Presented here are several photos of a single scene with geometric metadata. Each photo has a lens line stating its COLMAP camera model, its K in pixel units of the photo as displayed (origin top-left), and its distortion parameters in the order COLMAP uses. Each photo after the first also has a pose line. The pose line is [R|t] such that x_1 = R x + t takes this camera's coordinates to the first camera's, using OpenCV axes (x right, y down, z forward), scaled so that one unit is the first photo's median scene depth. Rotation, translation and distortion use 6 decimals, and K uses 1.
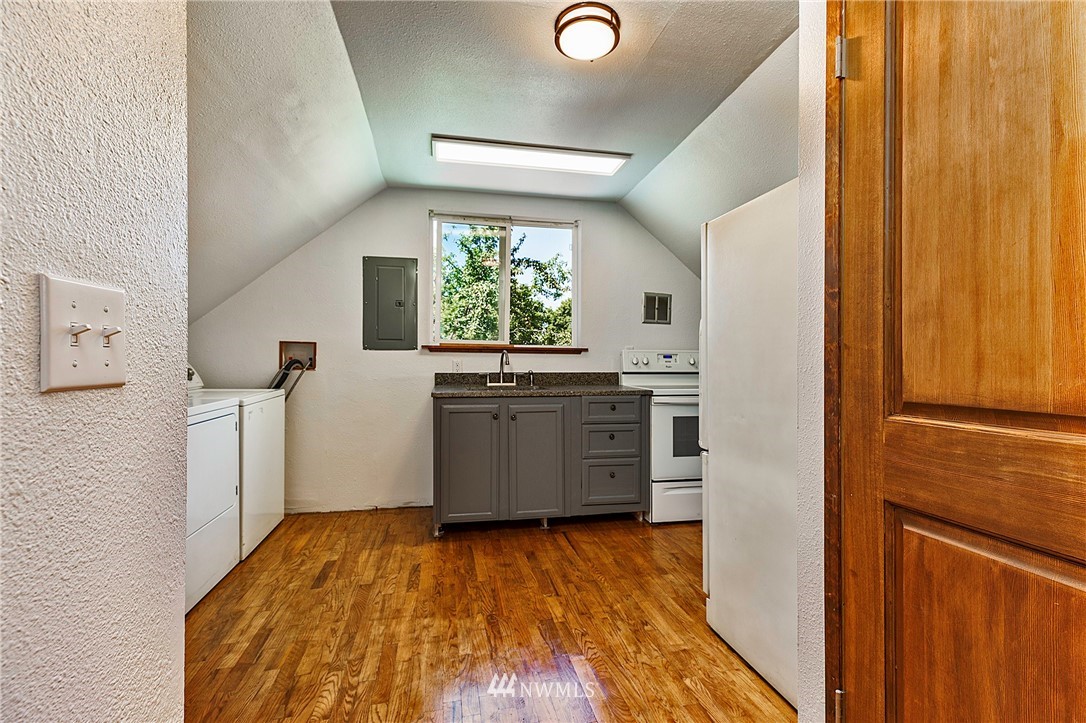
lens RADIAL K [[491.2, 0, 548.2], [0, 491.2, 361.5], [0, 0, 1]] dist [0.000396, 0.000847]
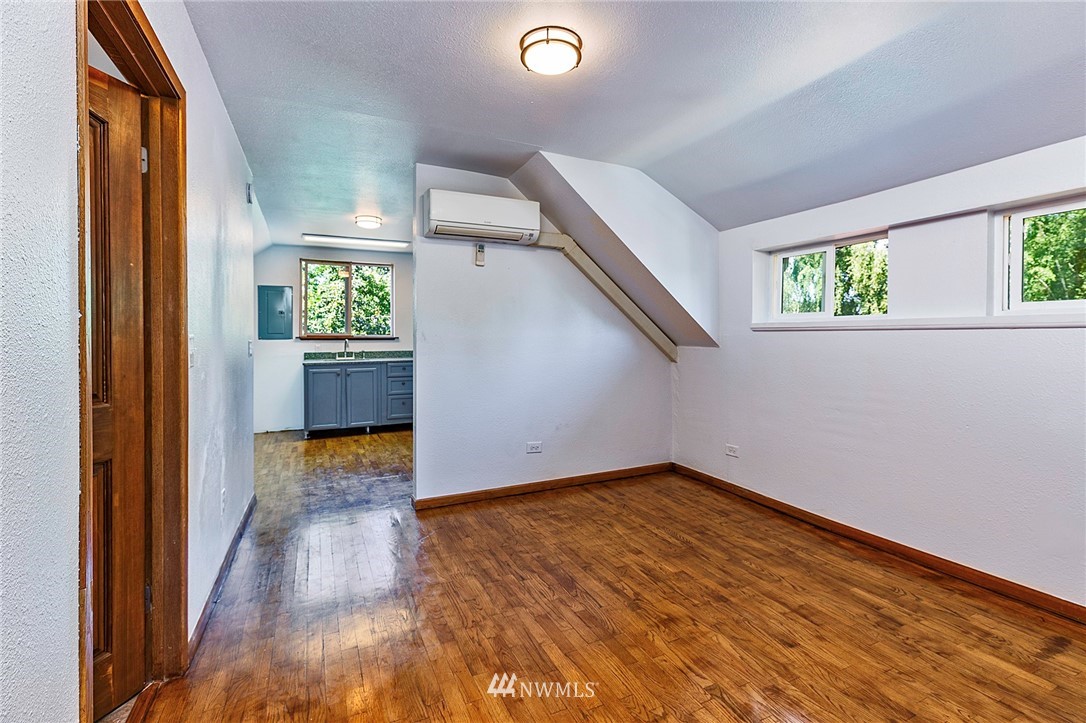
lens RADIAL K [[491.2, 0, 558.4], [0, 491.2, 338.0], [0, 0, 1]] dist [0.000396, 0.000847]
pose [[0.967172, -0.005919, 0.254052, 0.210818], [0.005233, 0.999981, 0.003377, -0.030562], [-0.254067, -0.001937, 0.967185, -0.966364]]
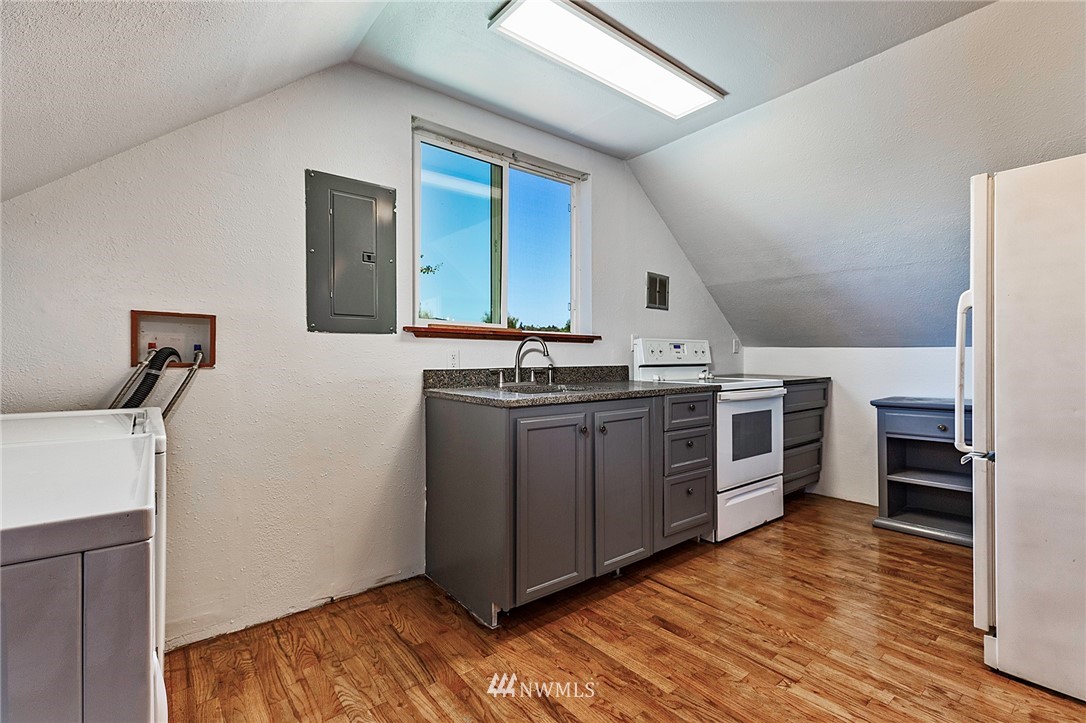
lens RADIAL K [[491.2, 0, 550.0], [0, 491.2, 361.6], [0, 0, 1]] dist [0.000396, 0.000847]
pose [[0.882299, -0.010963, 0.470562, -0.412154], [0.009215, 0.999939, 0.006019, 0.010725], [-0.470599, -0.000974, 0.882346, 0.371364]]
